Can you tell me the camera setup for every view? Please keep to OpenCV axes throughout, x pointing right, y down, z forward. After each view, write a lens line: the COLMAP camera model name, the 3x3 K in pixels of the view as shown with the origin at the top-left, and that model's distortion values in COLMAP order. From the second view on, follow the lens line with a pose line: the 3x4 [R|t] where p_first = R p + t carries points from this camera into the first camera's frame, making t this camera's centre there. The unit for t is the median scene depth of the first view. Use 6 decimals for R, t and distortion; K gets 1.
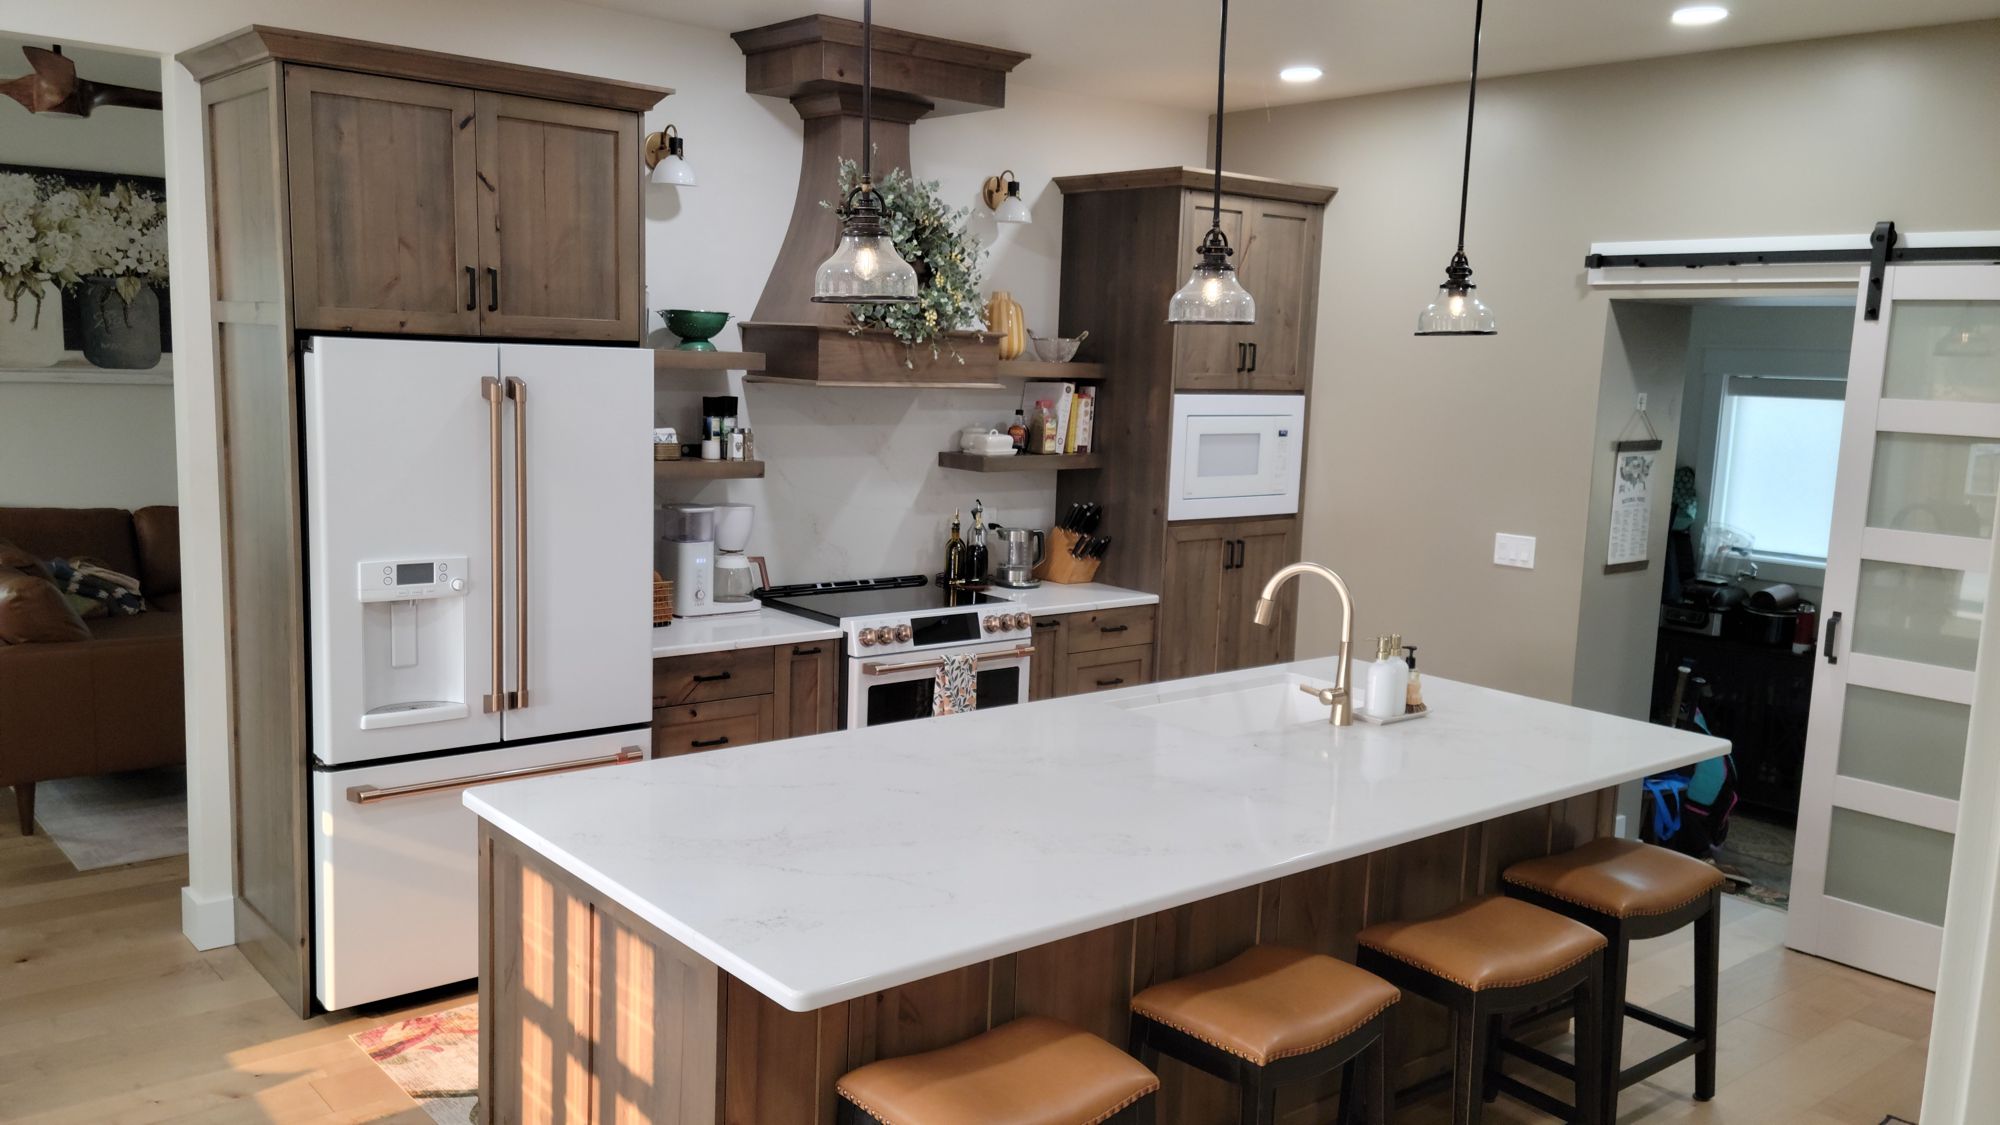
lens RADIAL K [[1587.0, 0, 1000.0], [0, 1587.0, 562.5], [0, 0, 1]] dist [0.076706, -0.062341]
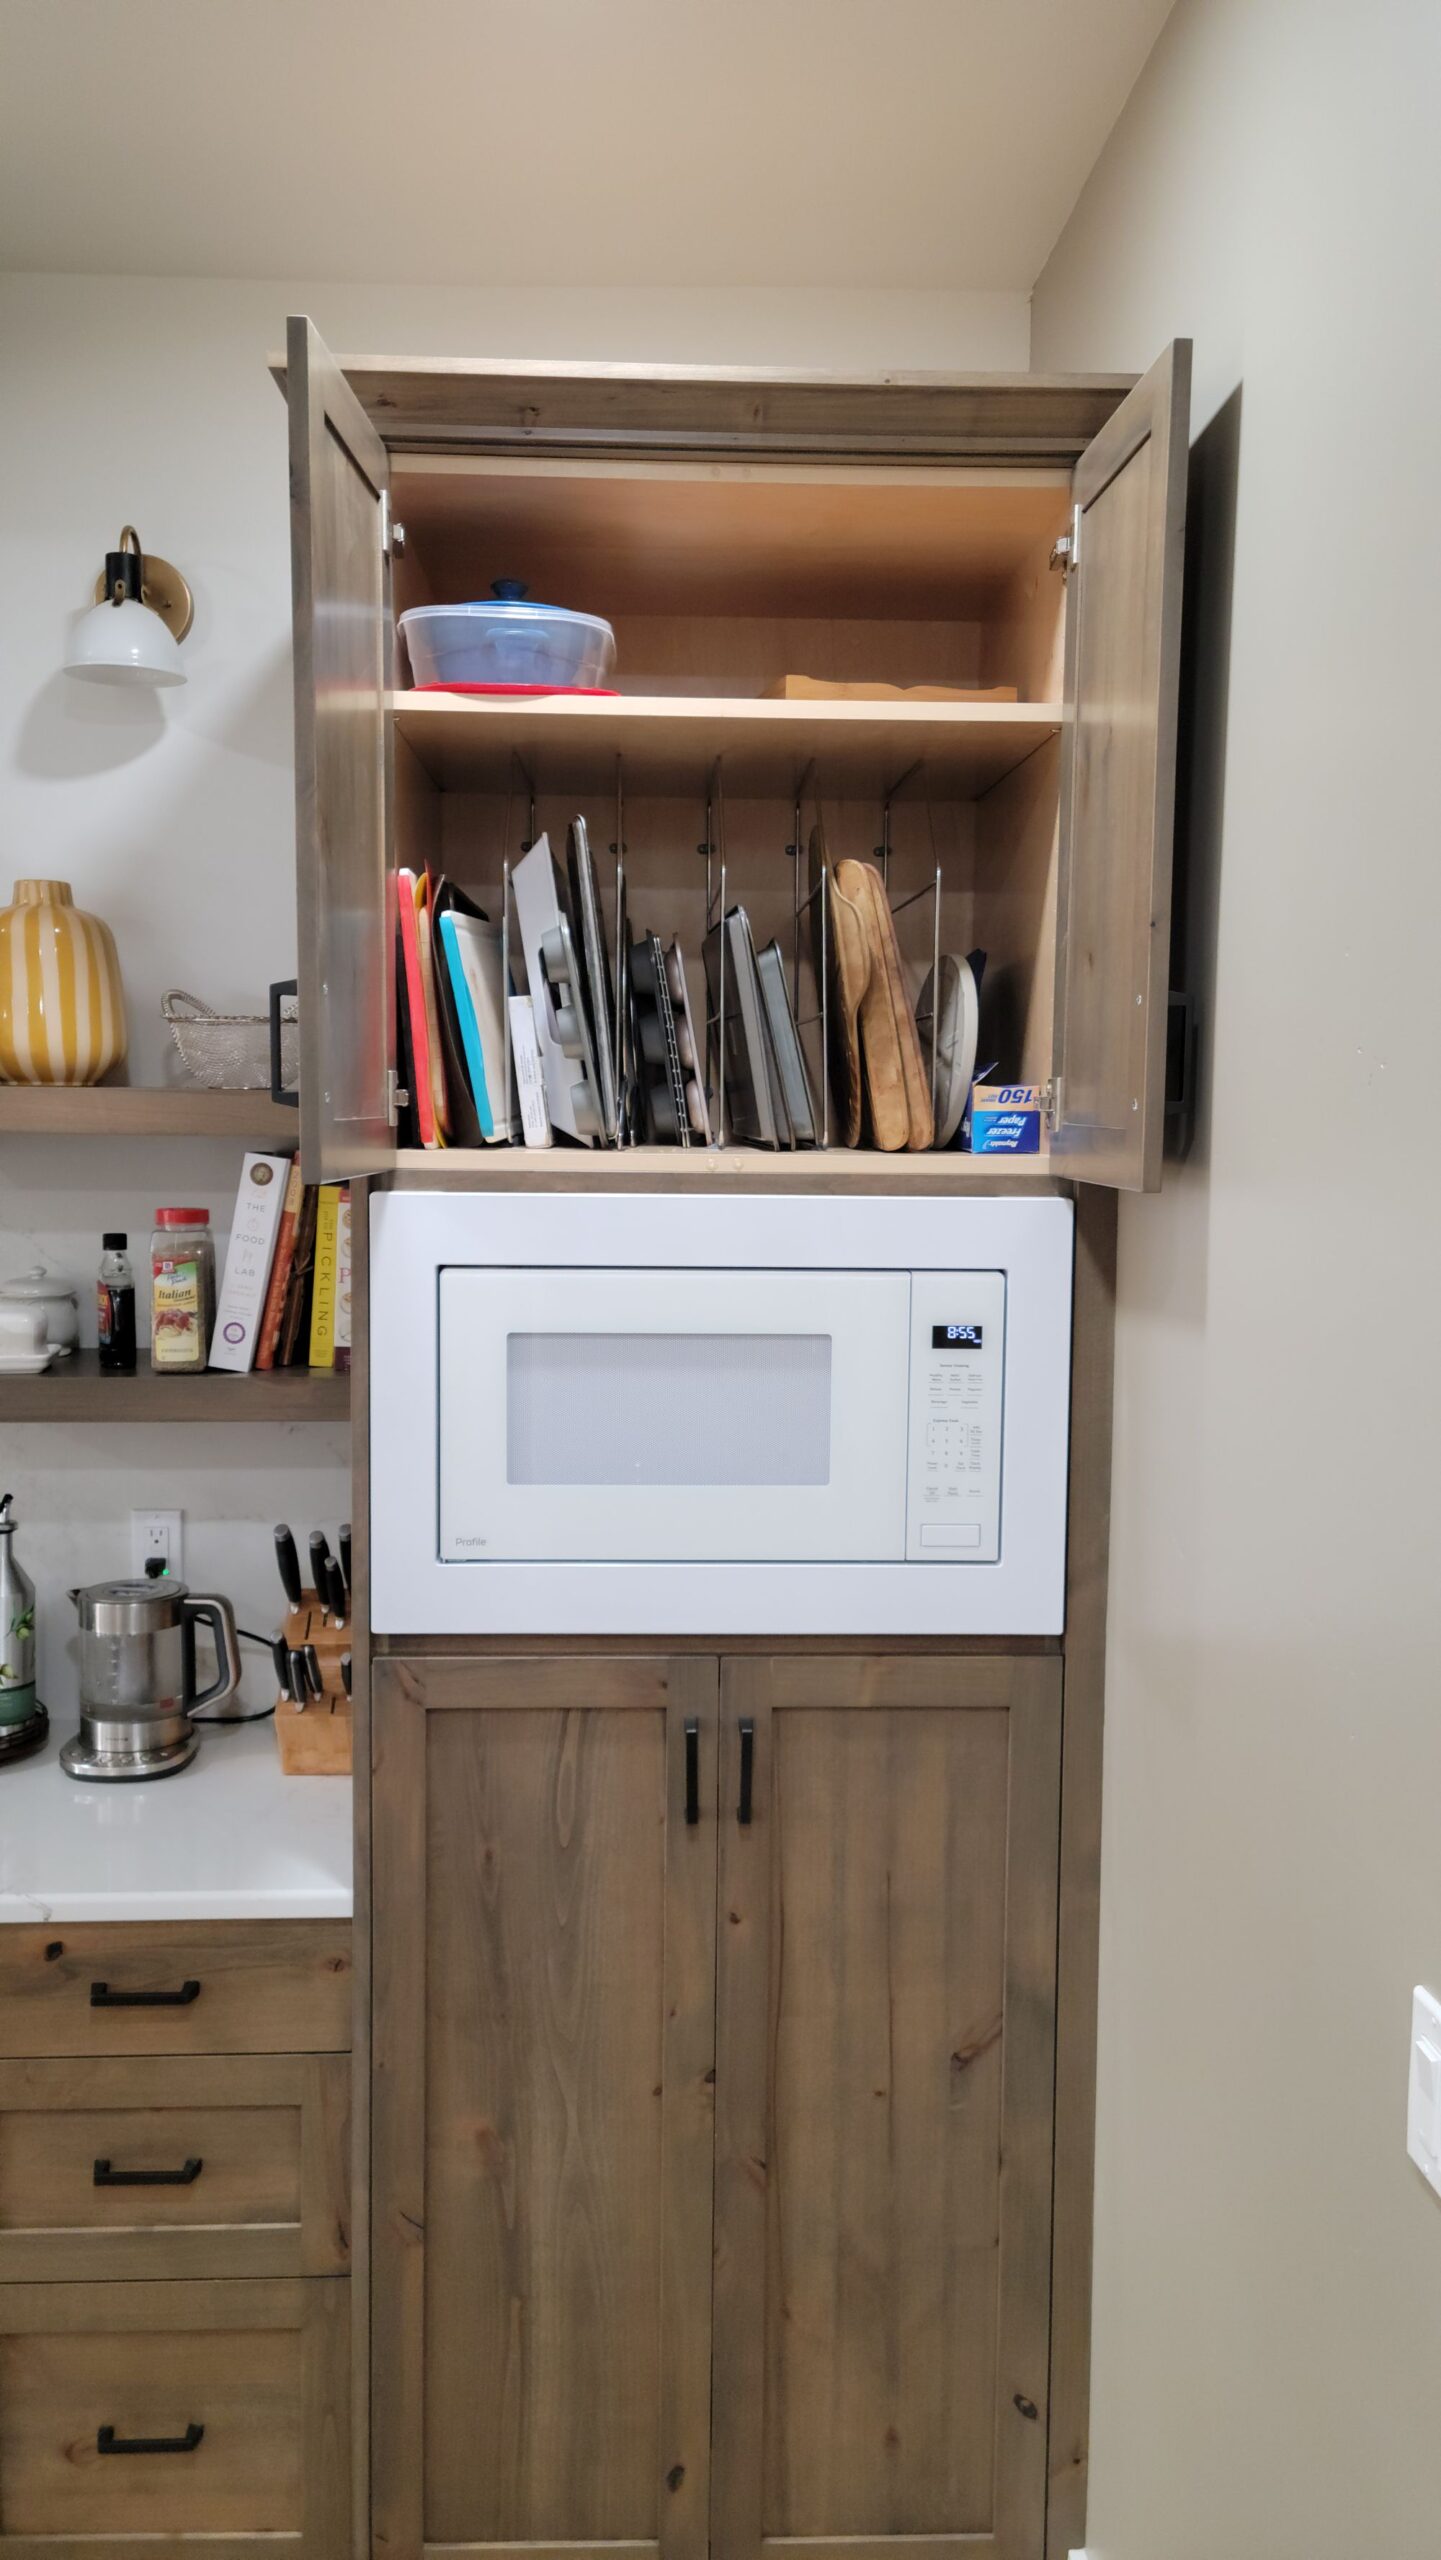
lens RADIAL K [[2031.4, 0, 720.5], [0, 2031.4, 1280.0], [0, 0, 1]] dist [0.076706, -0.062341]
pose [[0.792733, 0.028663, -0.608895, 0.420396], [-0.066471, 0.997002, -0.039608, -0.088450], [0.605934, 0.071873, 0.792261, 0.836953]]
